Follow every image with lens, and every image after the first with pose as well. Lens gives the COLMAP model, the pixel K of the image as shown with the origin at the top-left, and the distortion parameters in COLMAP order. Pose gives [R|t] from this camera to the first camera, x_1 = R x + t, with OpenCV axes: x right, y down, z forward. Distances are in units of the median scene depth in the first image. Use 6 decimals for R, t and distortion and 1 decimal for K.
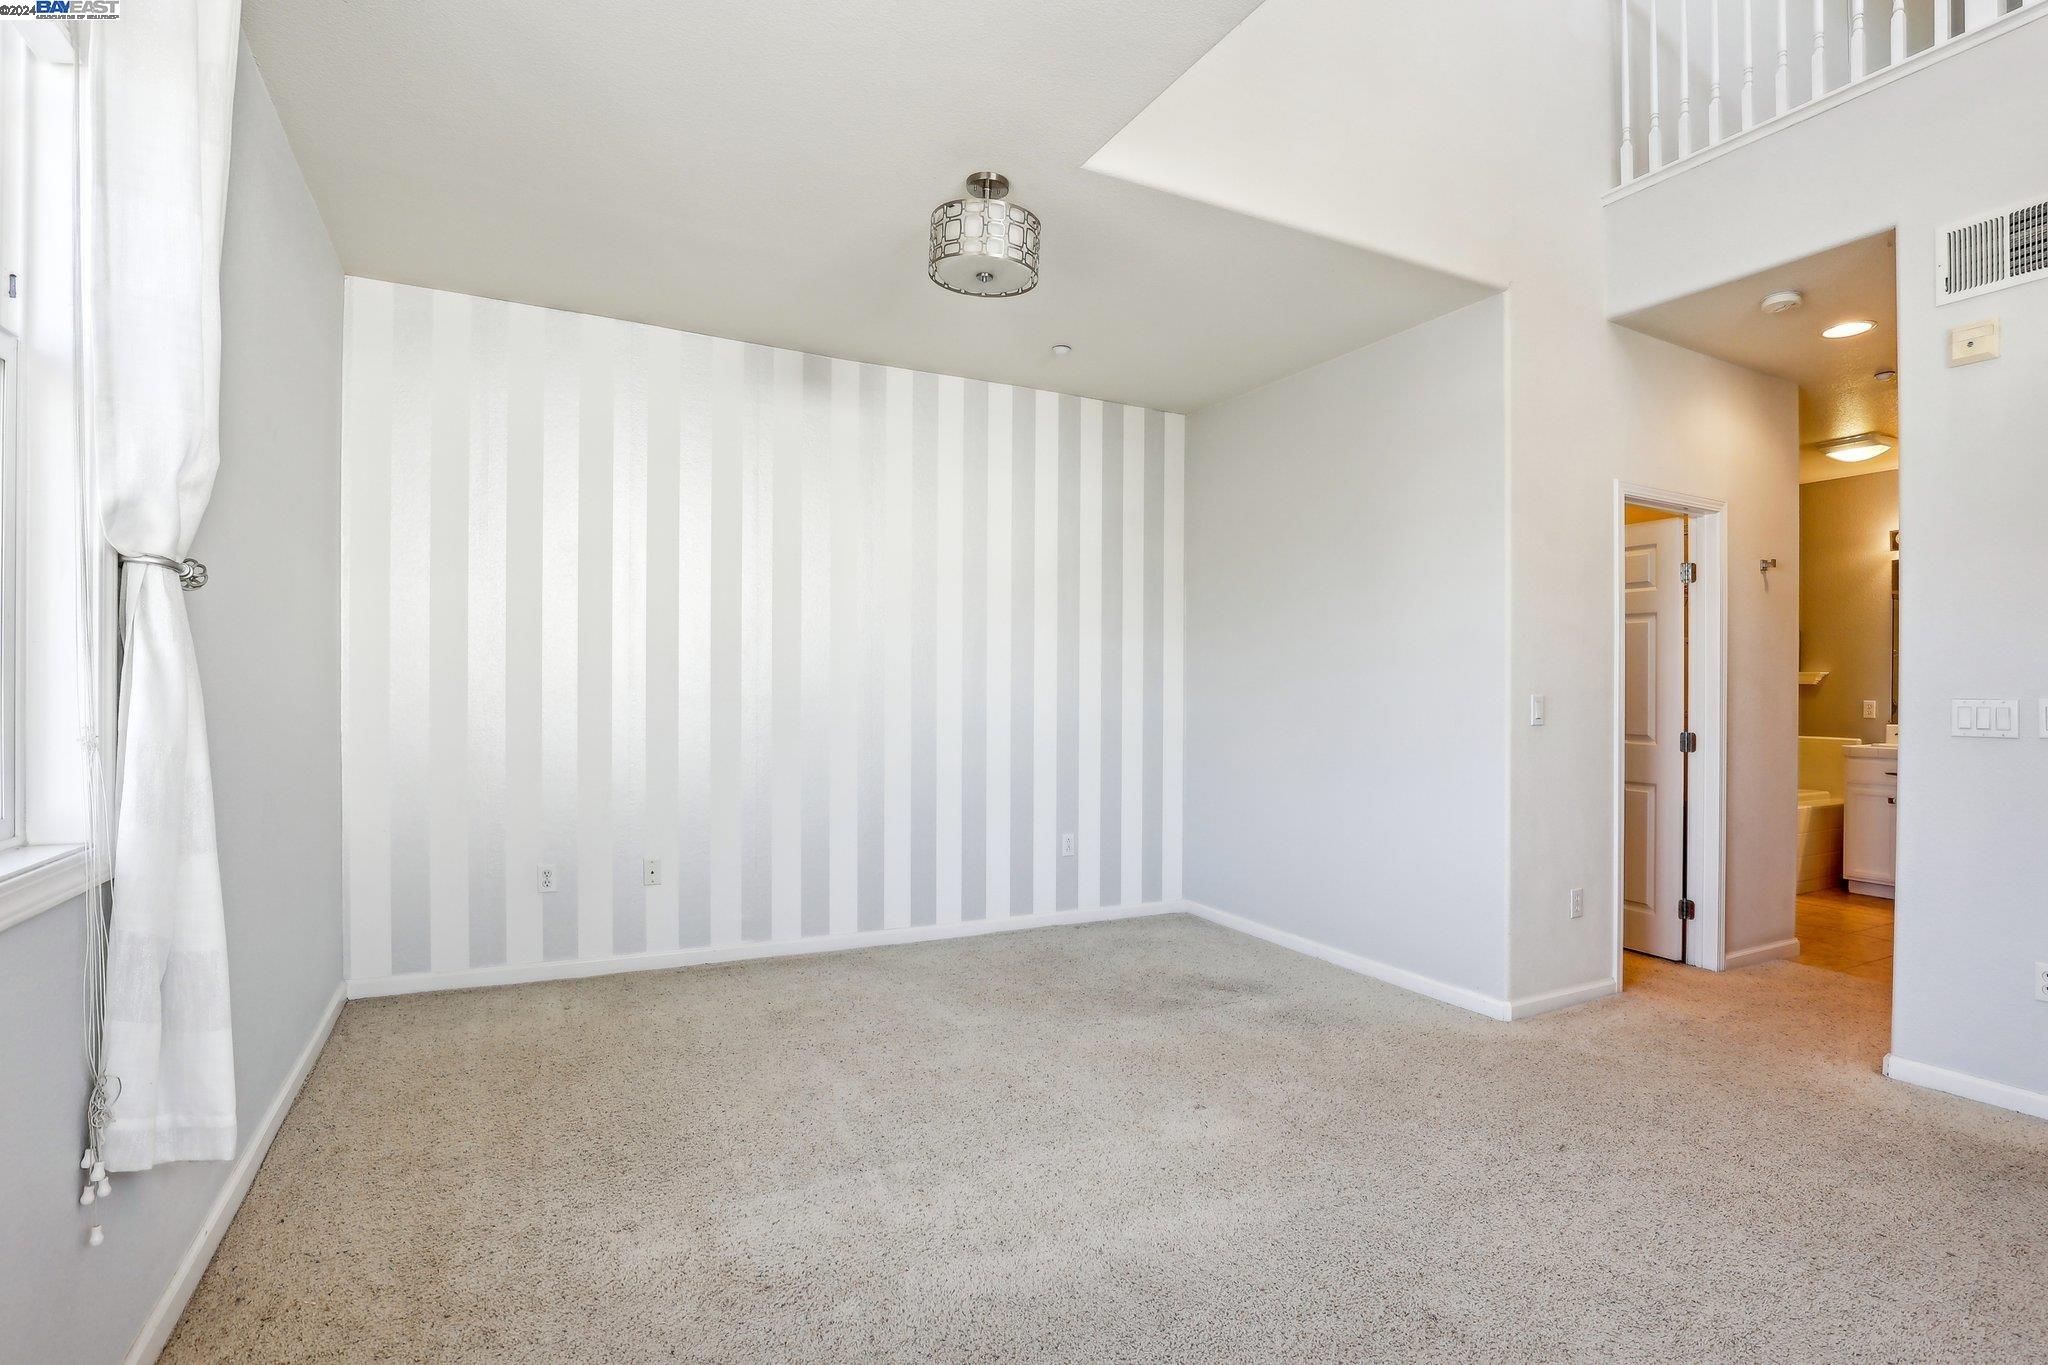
lens RADIAL K [[968.0, 0, 1024.0], [0, 968.0, 682.5], [0, 0, 1]] dist [-0.027734, 0.000855]
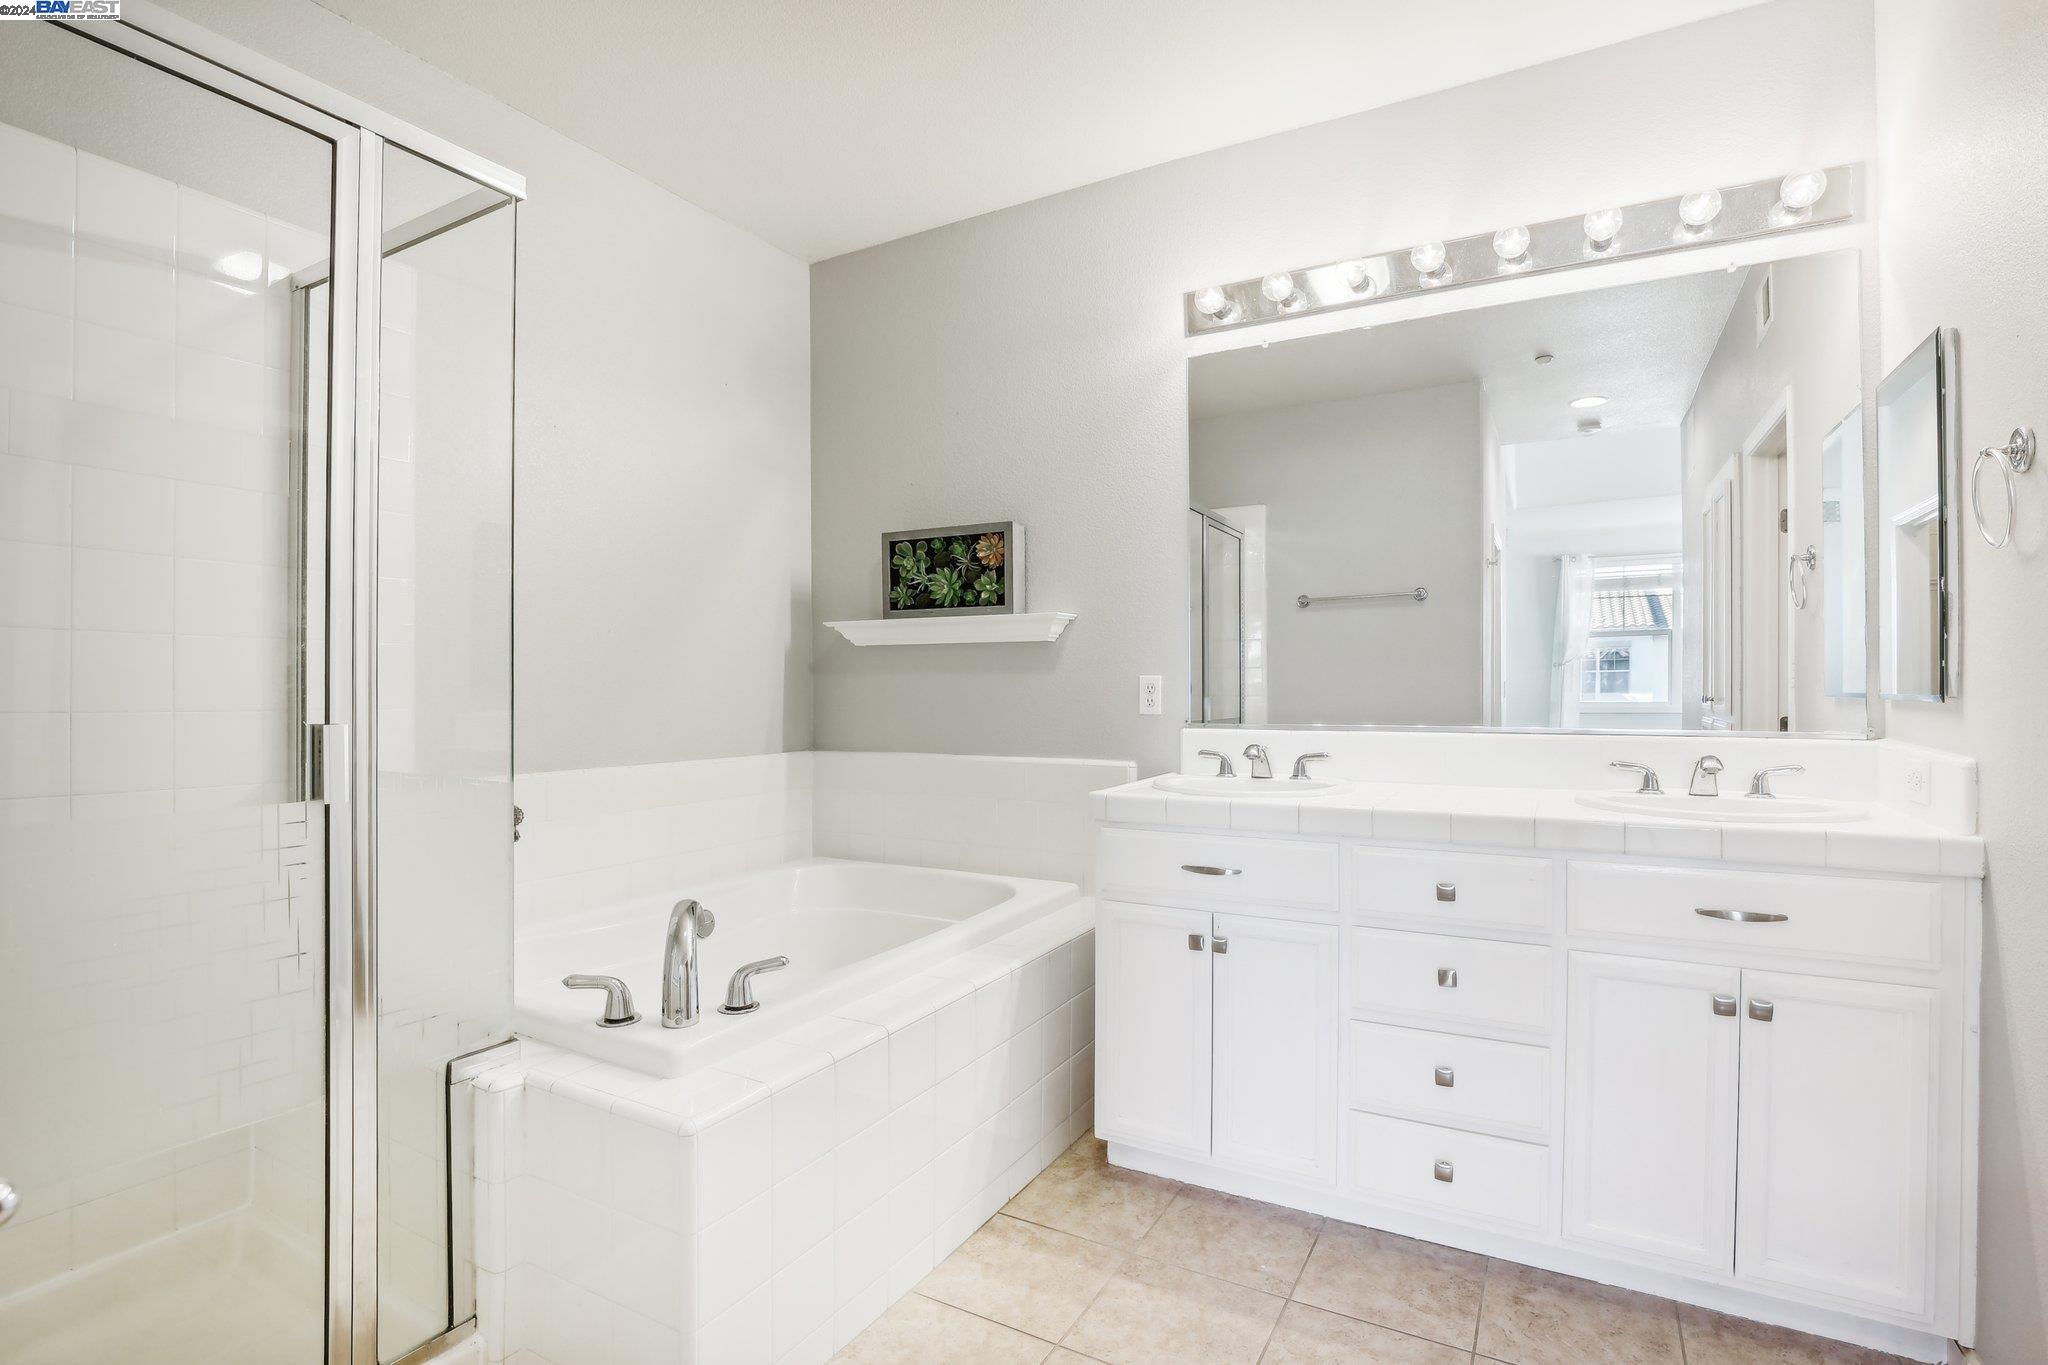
lens RADIAL K [[968.0, 0, 1024.0], [0, 968.0, 682.5], [0, 0, 1]] dist [-0.027734, 0.000855]
pose [[0.827461, -0.006410, 0.561486, 0.623280], [0.003838, 0.999976, 0.005759, 0.020334], [-0.561510, -0.002610, 0.827466, 0.695544]]
